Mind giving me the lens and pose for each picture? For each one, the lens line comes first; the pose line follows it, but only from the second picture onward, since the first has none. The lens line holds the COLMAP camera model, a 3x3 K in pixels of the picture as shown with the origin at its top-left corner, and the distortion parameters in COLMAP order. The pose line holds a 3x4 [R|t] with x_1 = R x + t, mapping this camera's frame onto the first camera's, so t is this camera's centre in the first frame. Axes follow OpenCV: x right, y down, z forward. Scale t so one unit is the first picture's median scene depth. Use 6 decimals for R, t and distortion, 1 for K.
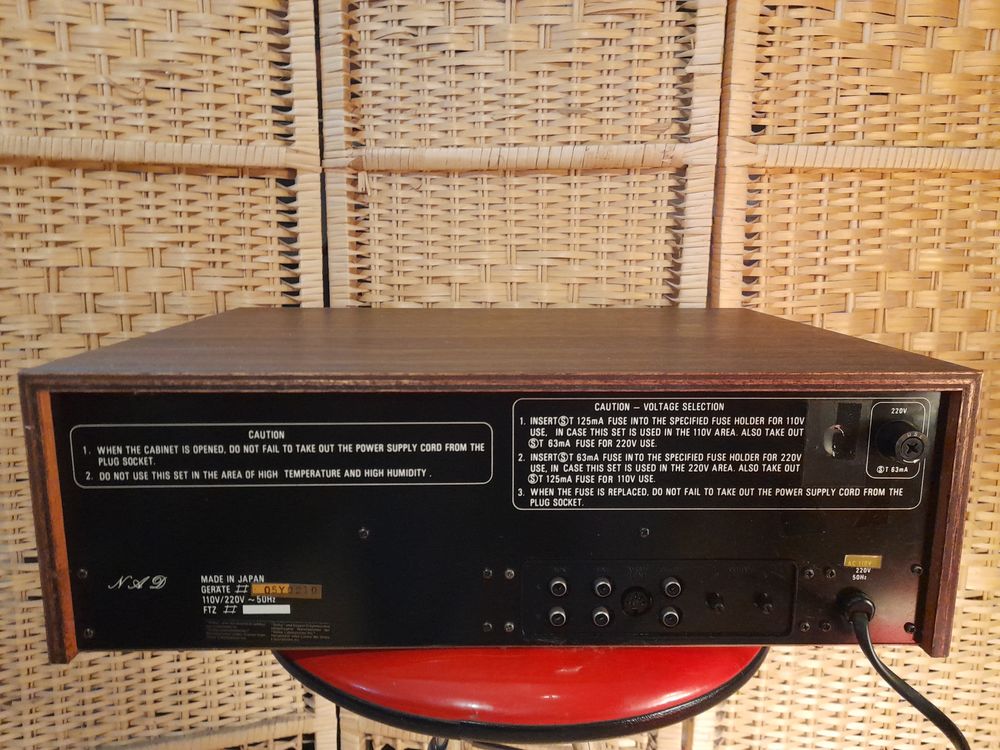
lens RADIAL K [[747.7, 0, 481.4], [0, 747.7, 376.2], [0, 0, 1]] dist [0.029001, -0.001993]
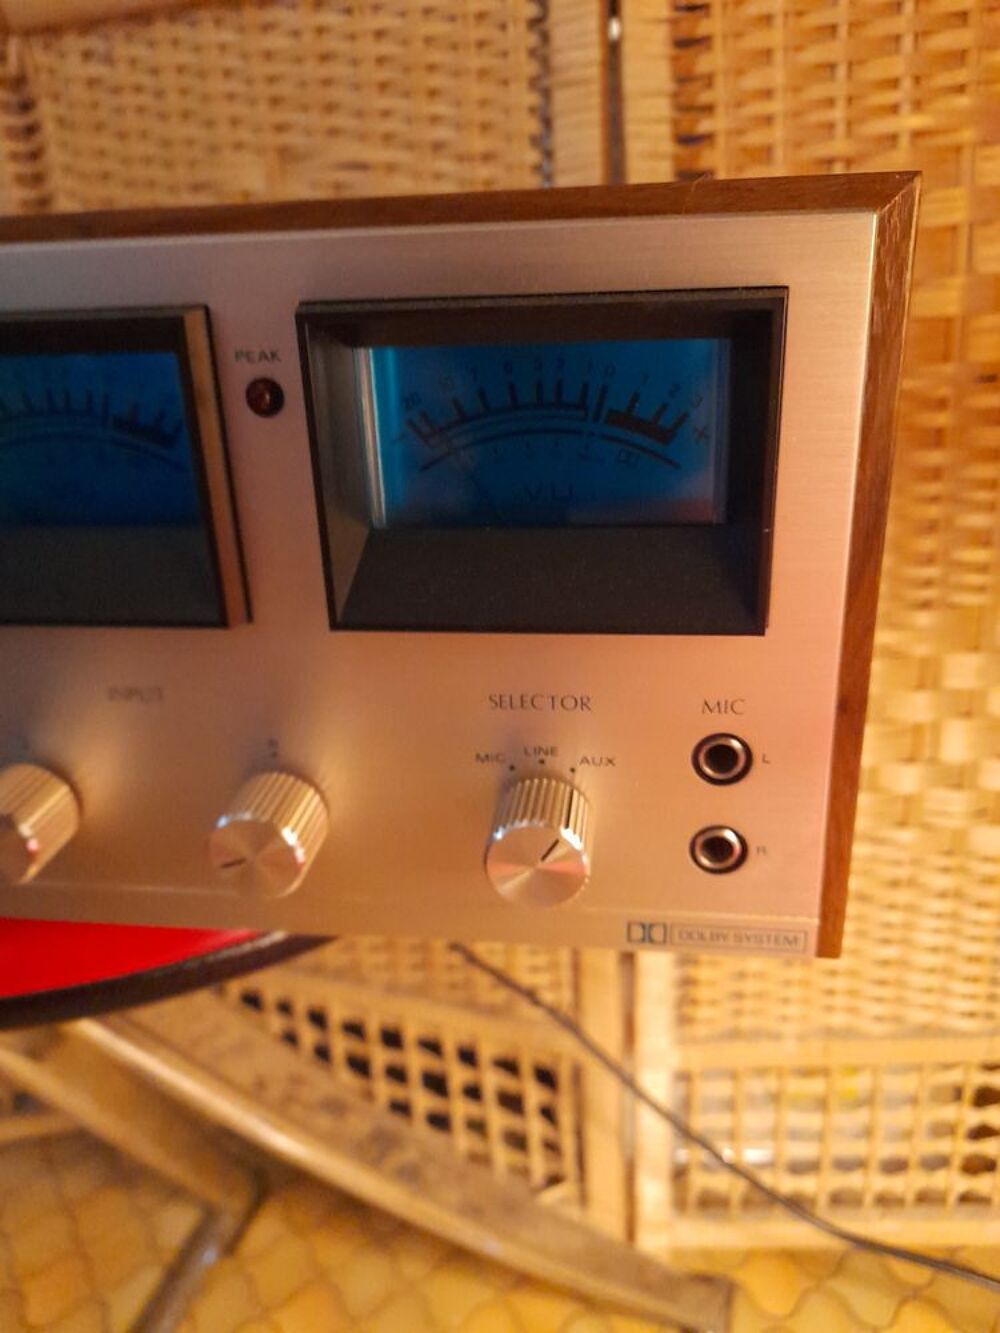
lens RADIAL K [[1000.0, 0, 525.5], [0, 1000.0, 654.6], [0, 0, 1]] dist [-0.011850, -0.005444]
pose [[0.992788, -0.015532, -0.118874, 0.305980], [0.036220, 0.984094, 0.173916, 0.065693], [0.114282, -0.176967, 0.977559, 0.259357]]
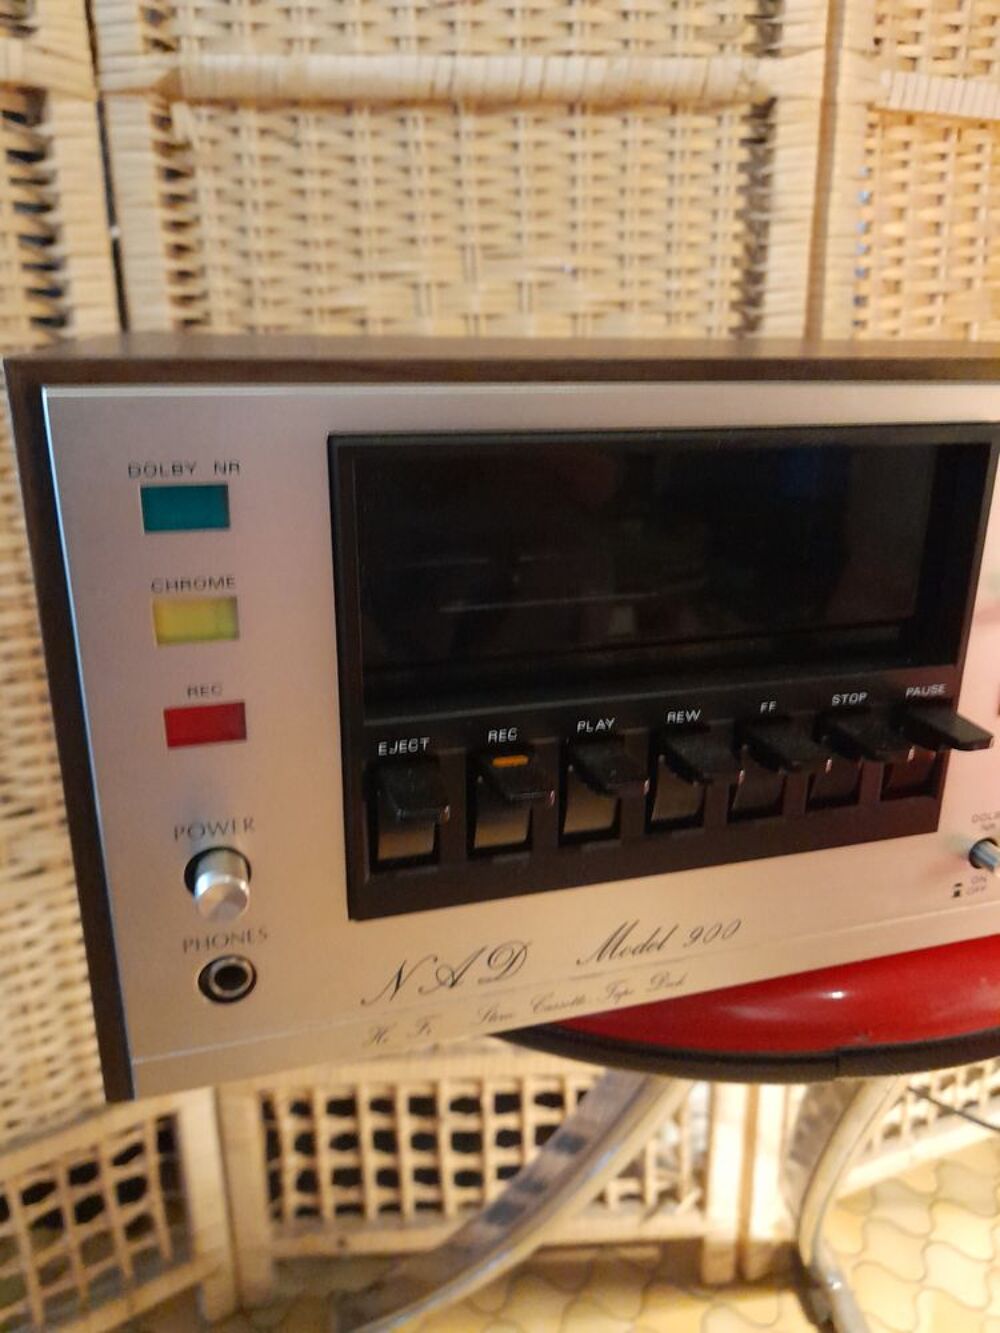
lens RADIAL K [[1010.2, 0, 483.5], [0, 1010.2, 662.5], [0, 0, 1]] dist [-0.006053, -0.008424]
pose [[0.951646, -0.111917, 0.286084, -0.210175], [0.073654, 0.987237, 0.141202, 0.029267], [-0.298236, -0.113303, 0.947744, 0.242129]]
